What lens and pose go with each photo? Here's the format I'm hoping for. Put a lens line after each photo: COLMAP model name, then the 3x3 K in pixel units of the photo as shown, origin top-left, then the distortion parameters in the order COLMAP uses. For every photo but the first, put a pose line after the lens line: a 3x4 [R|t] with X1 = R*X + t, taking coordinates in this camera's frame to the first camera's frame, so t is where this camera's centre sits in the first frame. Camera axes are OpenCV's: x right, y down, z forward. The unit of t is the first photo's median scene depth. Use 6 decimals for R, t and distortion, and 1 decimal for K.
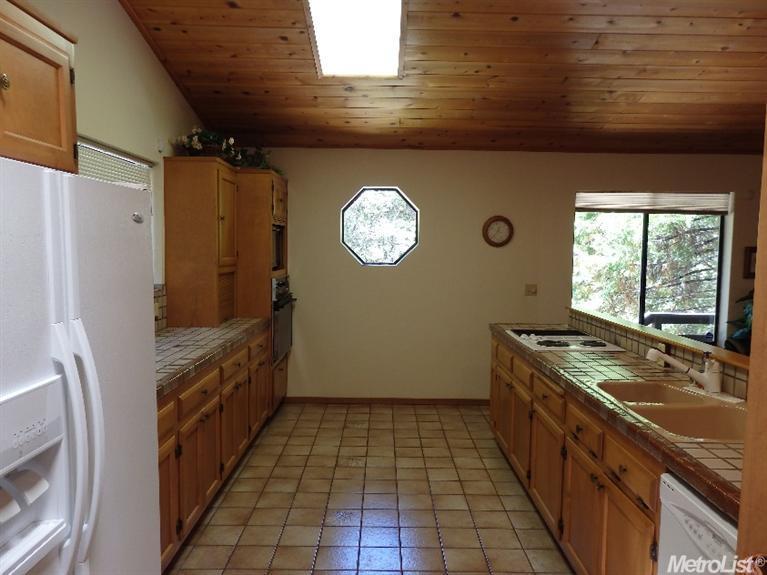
lens RADIAL K [[561.1, 0, 384.0], [0, 561.1, 286.6], [0, 0, 1]] dist [-0.009760, 0.003971]
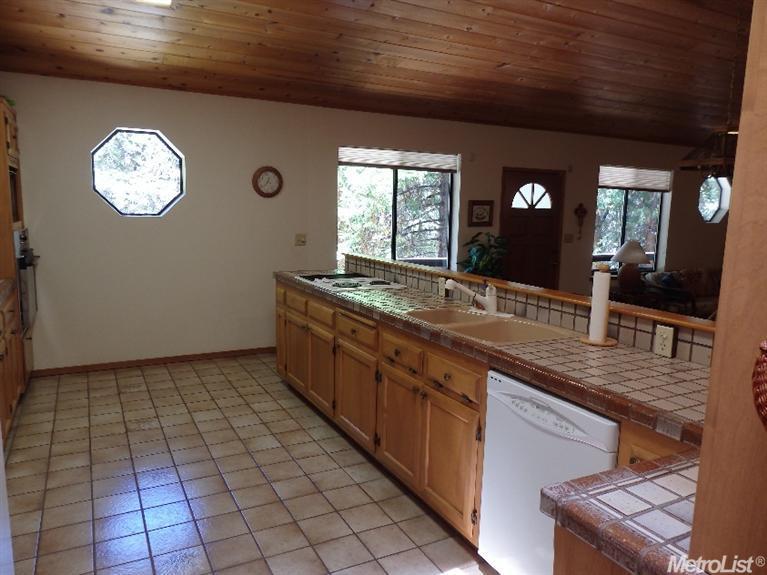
lens RADIAL K [[561.1, 0, 384.9], [0, 561.1, 290.5], [0, 0, 1]] dist [-0.009760, 0.003971]
pose [[0.885603, -0.061731, 0.460323, -0.104030], [0.022273, 0.995632, 0.090667, 0.010933], [-0.463909, -0.070042, 0.883109, -0.001273]]
